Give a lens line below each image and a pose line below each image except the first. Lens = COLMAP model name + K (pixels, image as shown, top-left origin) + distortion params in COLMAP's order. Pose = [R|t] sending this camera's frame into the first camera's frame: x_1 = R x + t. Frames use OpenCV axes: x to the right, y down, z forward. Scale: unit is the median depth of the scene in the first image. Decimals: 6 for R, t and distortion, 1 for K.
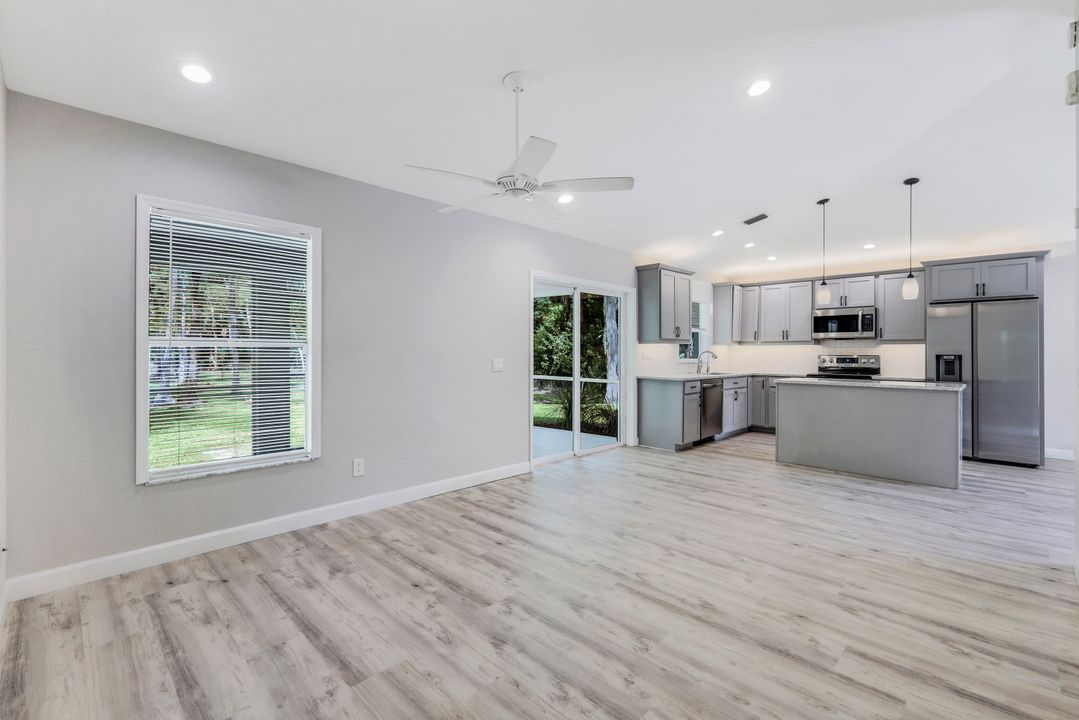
lens RADIAL K [[478.5, 0, 541.8], [0, 478.5, 352.0], [0, 0, 1]] dist [0.002232, 0.000029]
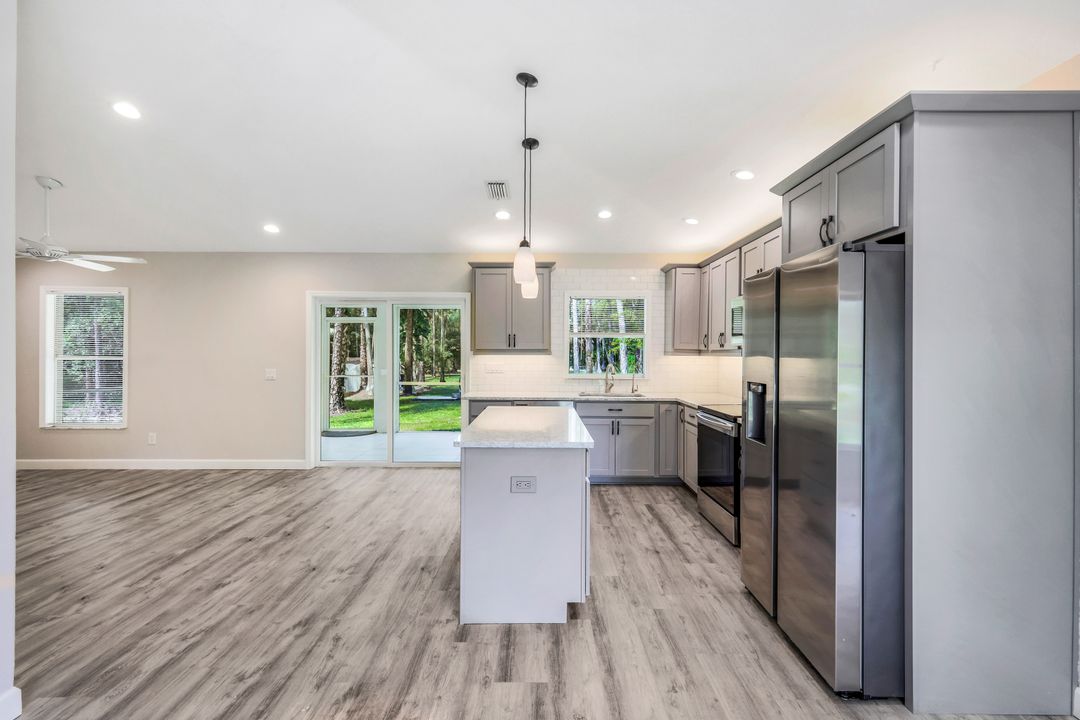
lens RADIAL K [[480.7, 0, 542.3], [0, 480.7, 355.9], [0, 0, 1]] dist [0.002946, 0.000565]
pose [[0.703973, 0.005403, -0.710206, 1.508657], [-0.003557, 0.999985, 0.004082, -0.032154], [0.710218, -0.000348, 0.703982, 0.763896]]
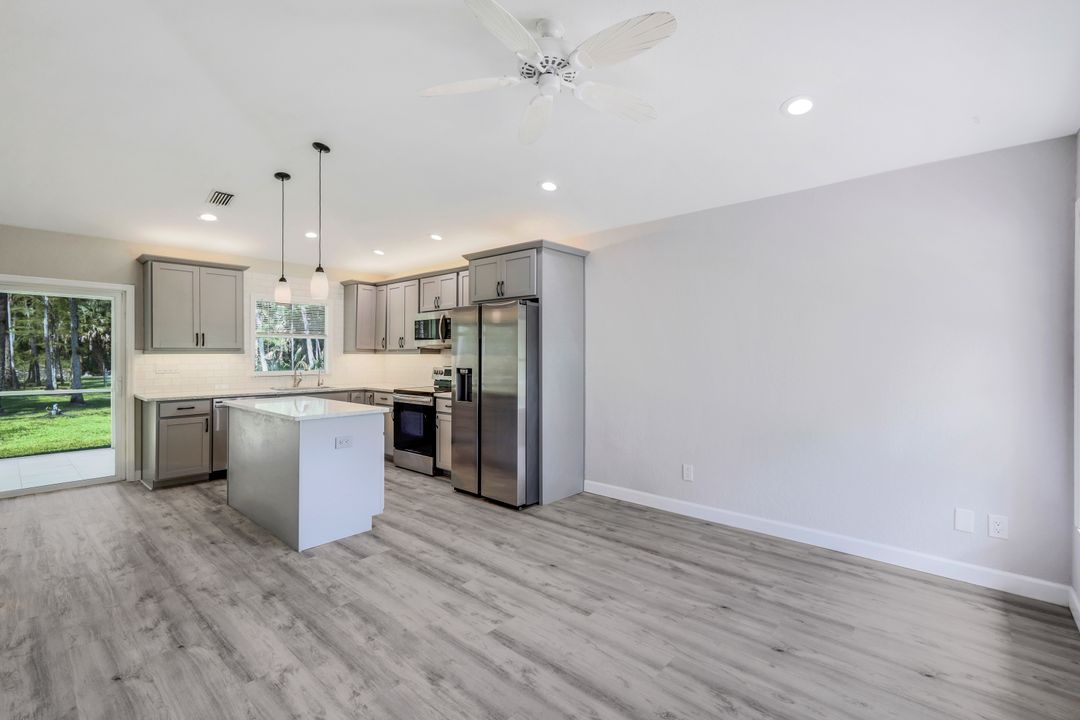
lens RADIAL K [[476.2, 0, 543.7], [0, 476.2, 353.6], [0, 0, 1]] dist [0.001336, 0.000427]
pose [[0.998522, -0.000720, 0.054341, 1.372237], [0.000873, 0.999996, -0.002794, -0.024855], [-0.054338, 0.002837, 0.998519, 0.265415]]
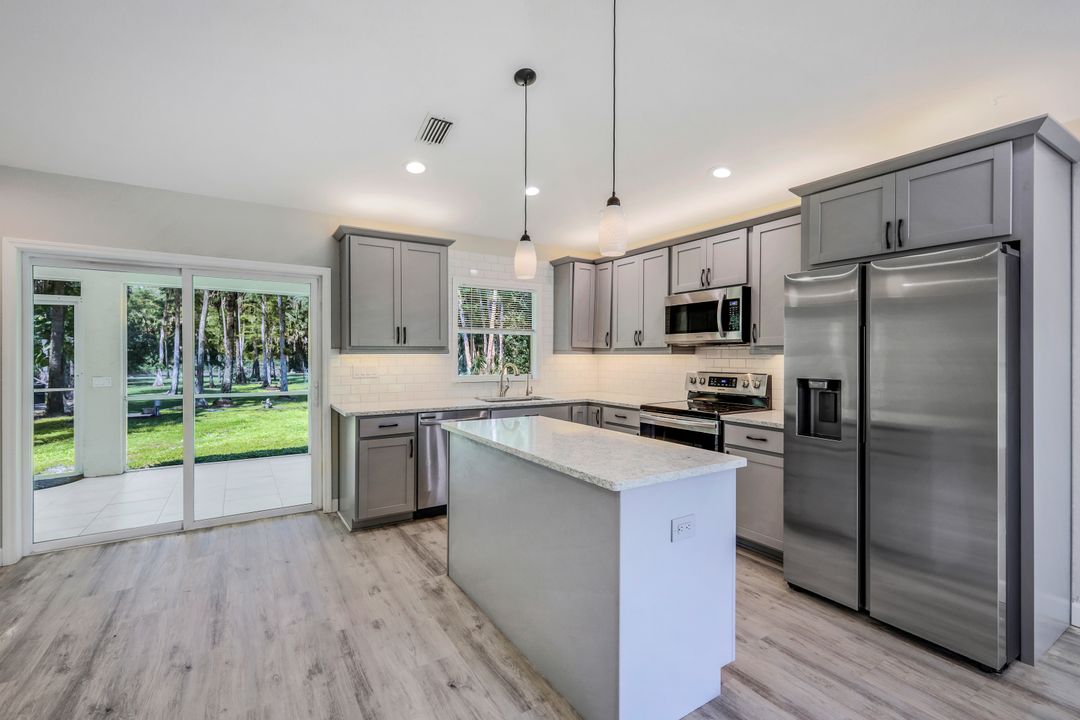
lens RADIAL K [[480.7, 0, 542.3], [0, 480.7, 355.9], [0, 0, 1]] dist [0.002946, 0.000565]
pose [[0.973581, 0.000099, -0.228342, 1.015523], [0.000230, 0.999999, 0.001416, -0.025889], [0.228342, -0.001431, 0.973580, 0.709743]]
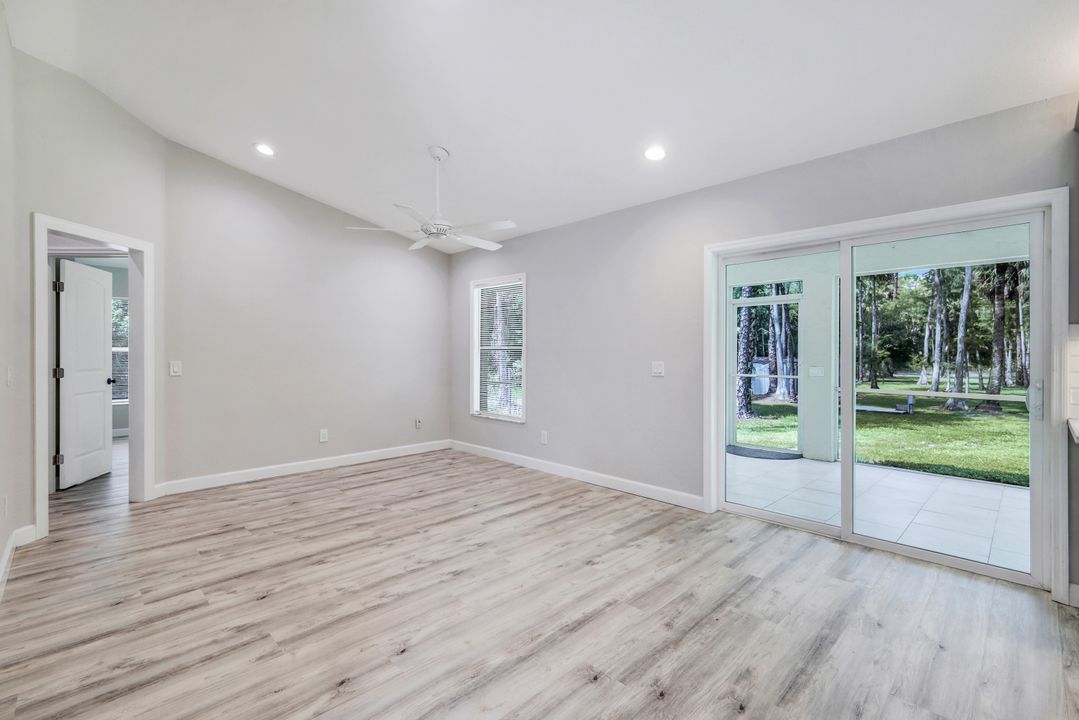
lens RADIAL K [[478.5, 0, 541.8], [0, 478.5, 352.0], [0, 0, 1]] dist [0.002232, 0.000029]
pose [[-0.017251, -0.003800, -0.999844, 0.949307], [-0.002111, 0.999991, -0.003764, -0.000003], [0.999849, 0.002046, -0.017259, 0.968081]]
